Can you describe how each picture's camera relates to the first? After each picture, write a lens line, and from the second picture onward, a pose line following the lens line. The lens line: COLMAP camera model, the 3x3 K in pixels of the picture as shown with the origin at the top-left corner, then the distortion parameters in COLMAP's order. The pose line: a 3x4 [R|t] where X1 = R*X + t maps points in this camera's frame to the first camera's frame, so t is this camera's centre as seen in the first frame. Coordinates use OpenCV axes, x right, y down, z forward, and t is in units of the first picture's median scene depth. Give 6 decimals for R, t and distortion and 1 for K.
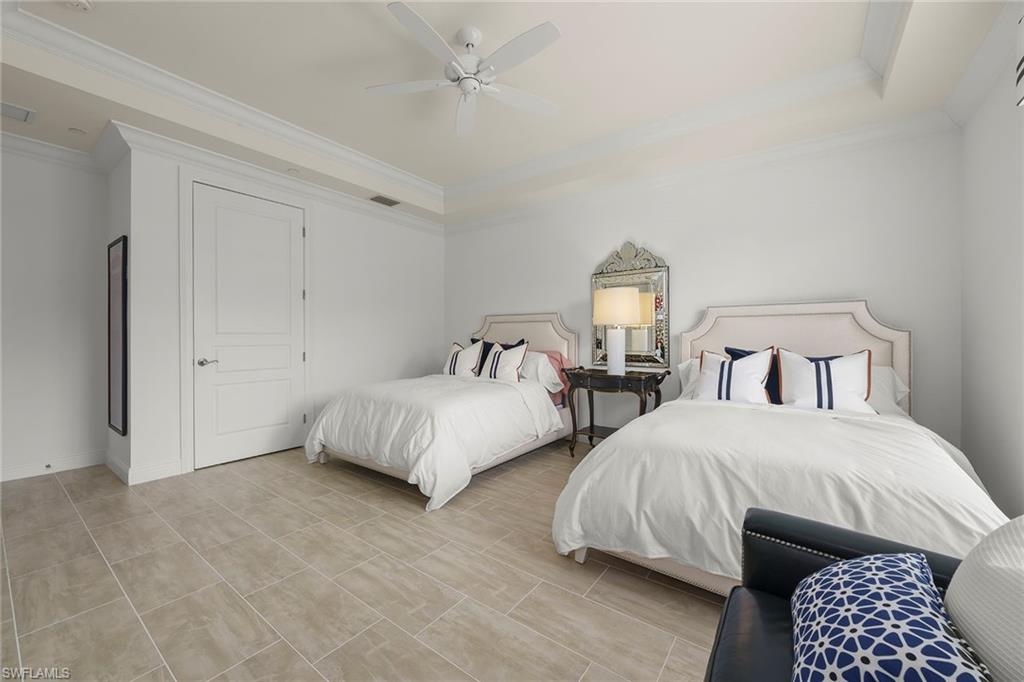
lens RADIAL K [[400.1, 0, 515.5], [0, 400.1, 342.0], [0, 0, 1]] dist [0.000644, 0.000479]
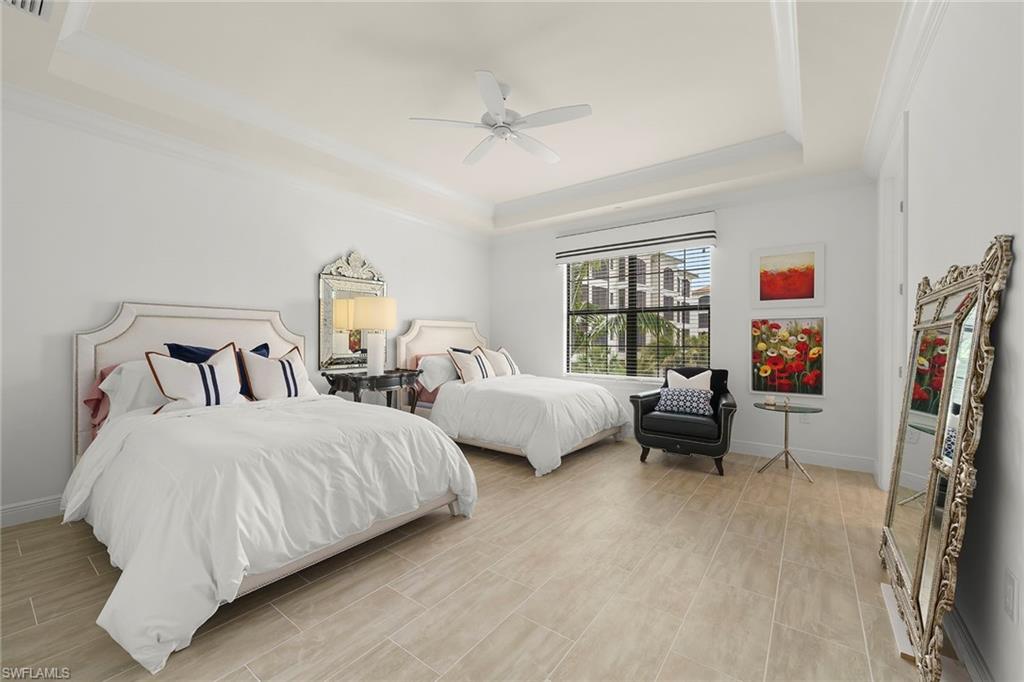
lens RADIAL K [[400.1, 0, 515.5], [0, 400.1, 342.0], [0, 0, 1]] dist [0.000644, 0.000479]
pose [[0.004506, -0.010003, 0.999940, -1.058448], [0.005628, 0.999934, 0.009978, -0.022443], [-0.999974, 0.005582, 0.004562, 0.766525]]
